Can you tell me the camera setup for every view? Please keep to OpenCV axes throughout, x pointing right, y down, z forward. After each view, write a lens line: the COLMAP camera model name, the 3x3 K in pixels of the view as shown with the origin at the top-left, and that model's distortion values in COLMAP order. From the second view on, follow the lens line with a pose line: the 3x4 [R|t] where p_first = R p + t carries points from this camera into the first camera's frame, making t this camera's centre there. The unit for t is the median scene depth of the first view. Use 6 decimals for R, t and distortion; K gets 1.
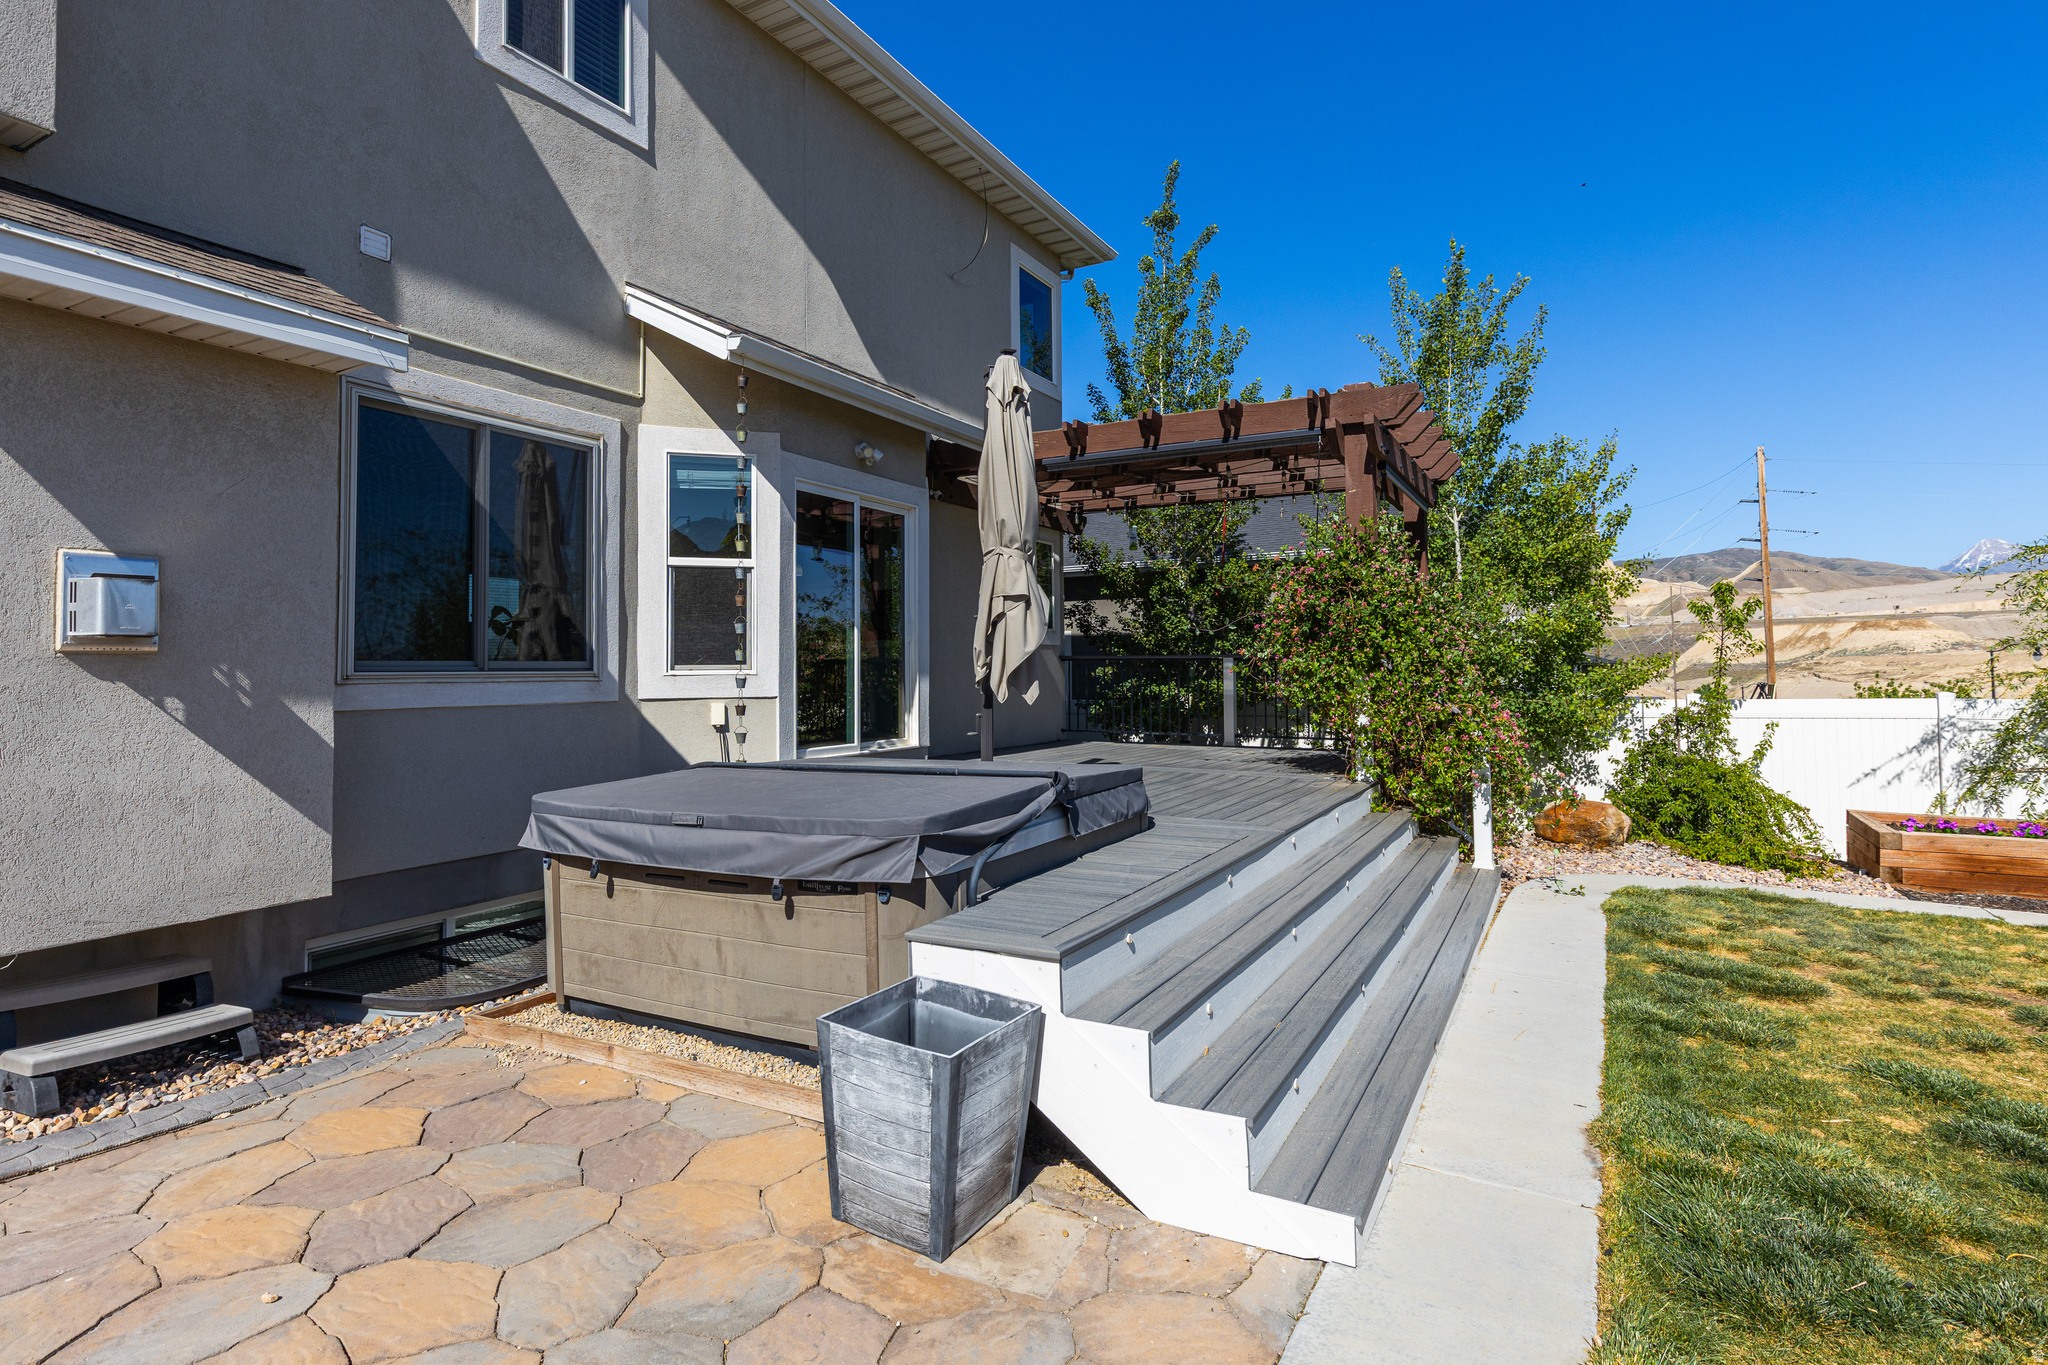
lens RADIAL K [[1012.8, 0, 1022.1], [0, 1012.8, 633.5], [0, 0, 1]] dist [0.000205, -0.000427]
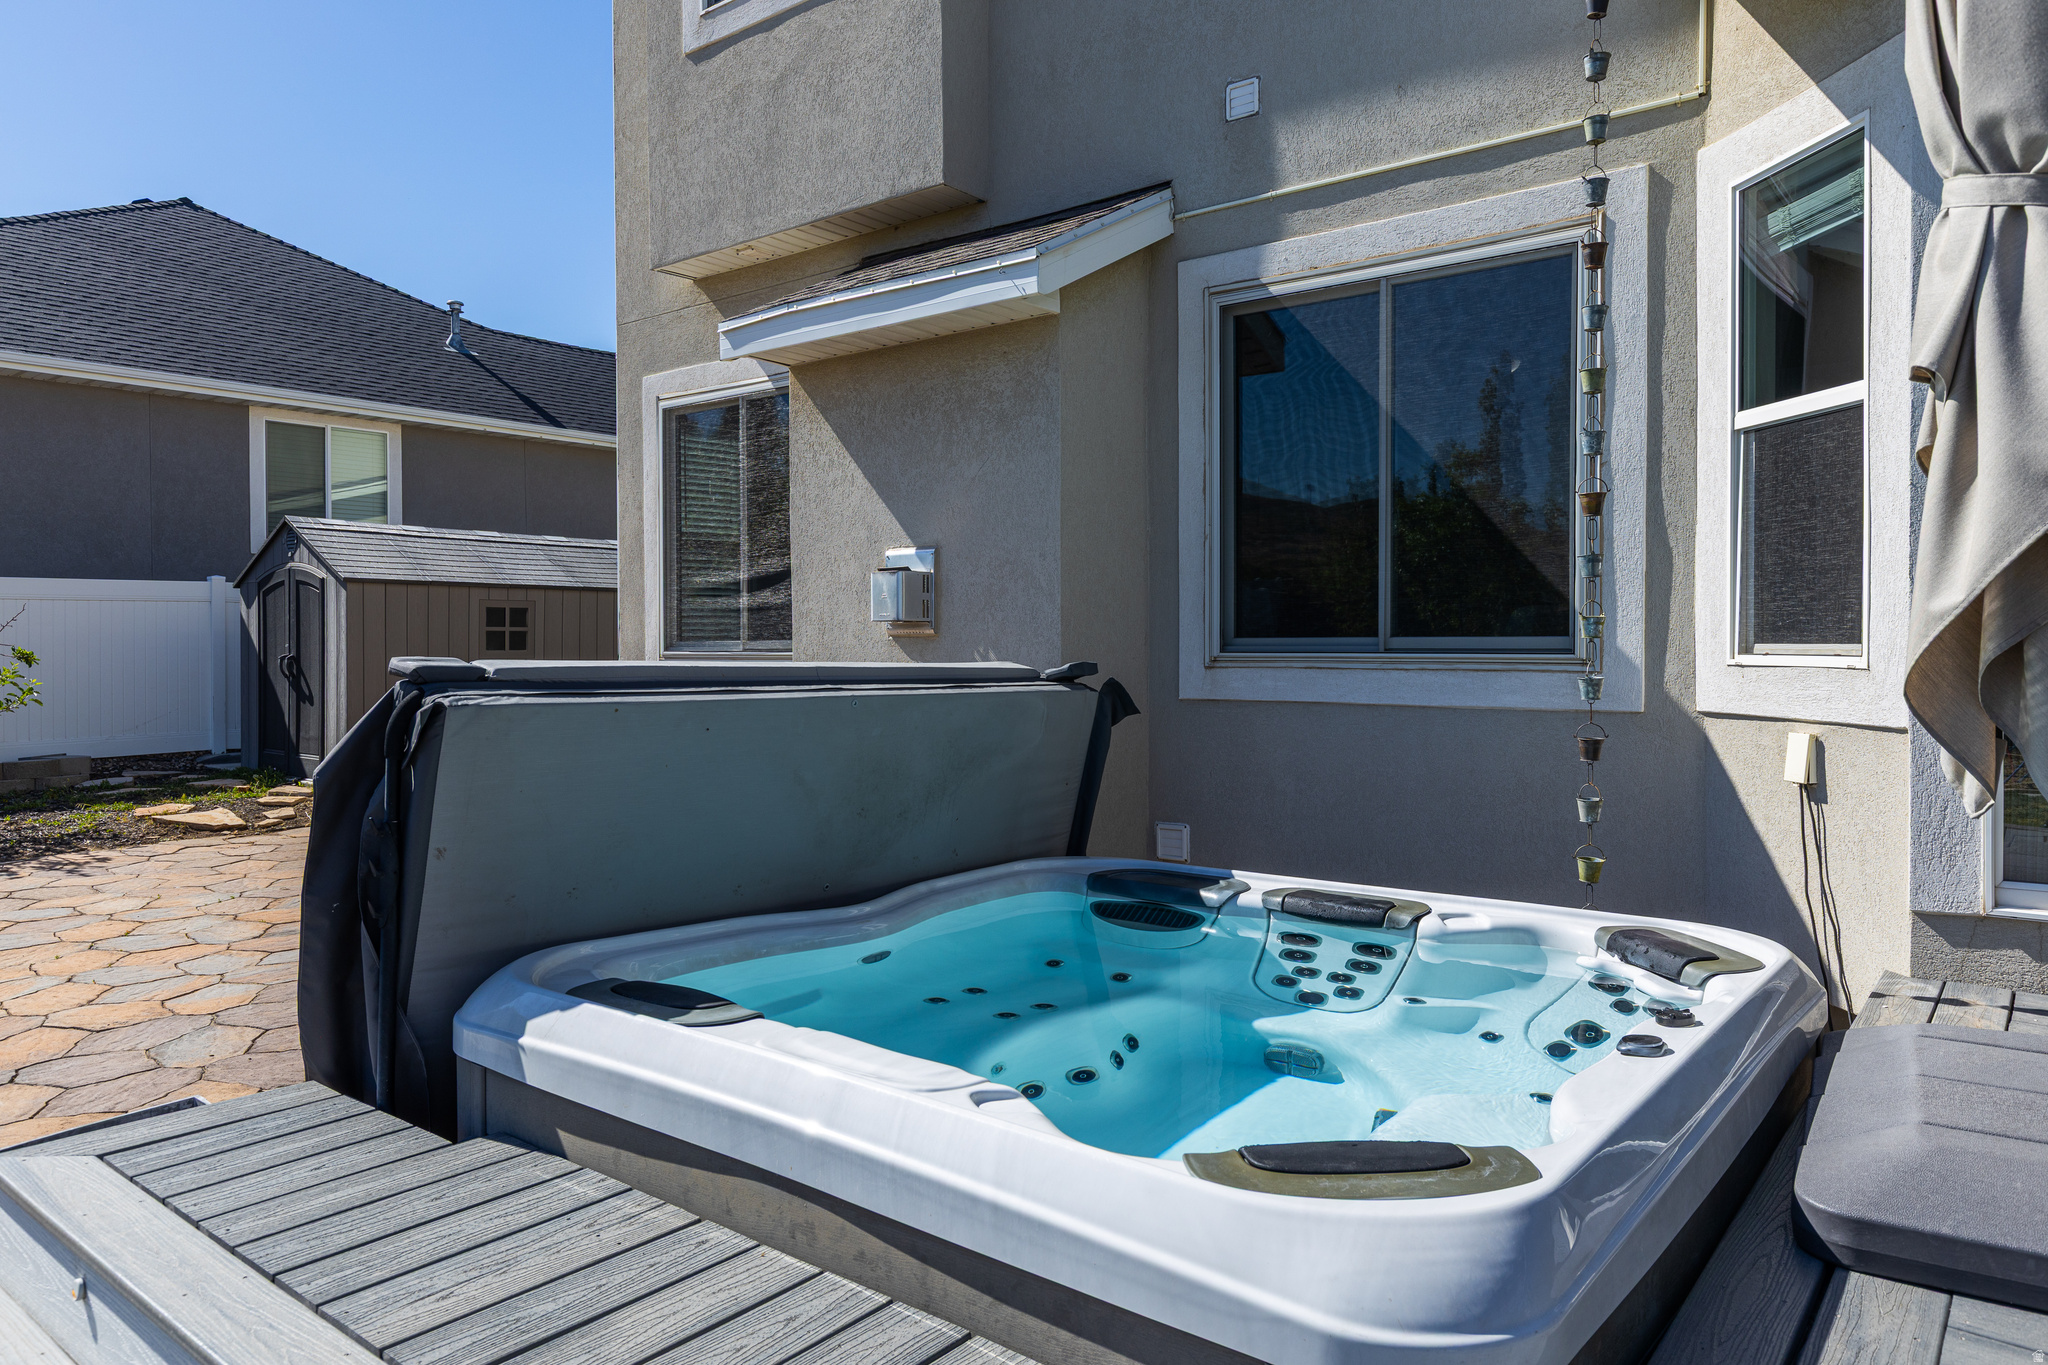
lens RADIAL K [[1345.5, 0, 1006.9], [0, 1345.5, 652.5], [0, 0, 1]] dist [0.015370, -0.008625]
pose [[-0.174882, 0.019794, -0.984390, 0.341099], [0.041319, 0.999065, 0.012749, 0.013852], [0.983722, -0.038444, -0.175536, 0.807800]]
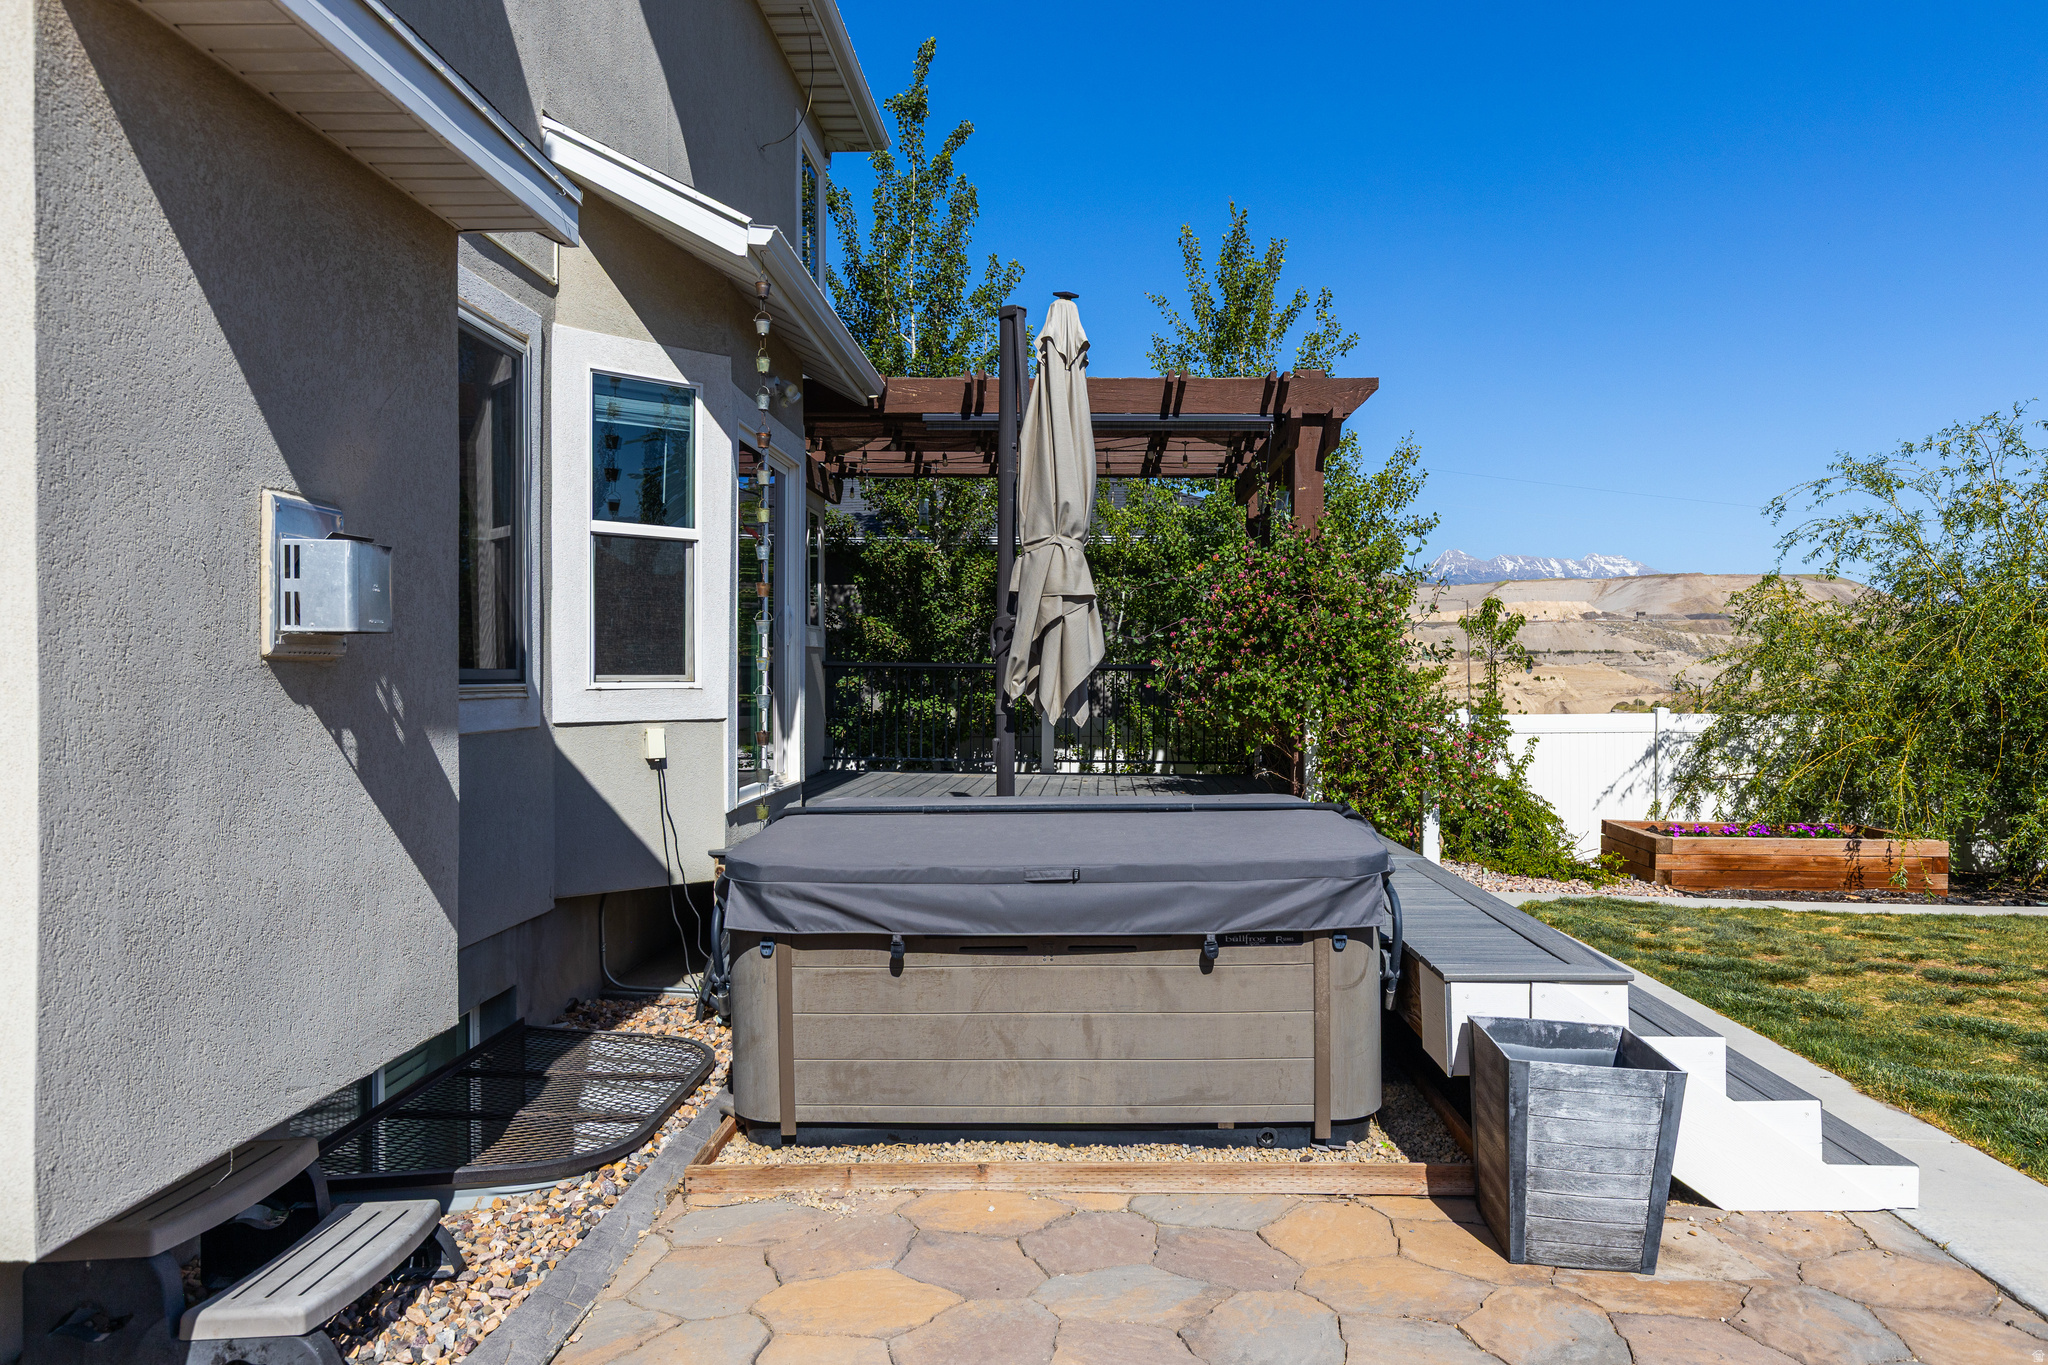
lens RADIAL K [[1345.5, 0, 1034.2], [0, 1345.5, 668.2], [0, 0, 1]] dist [0.015370, -0.008625]
pose [[0.893589, 0.011336, 0.448742, -0.514108], [-0.025201, 0.999371, 0.024936, -0.004405], [-0.448177, -0.033591, 0.893313, 0.032027]]
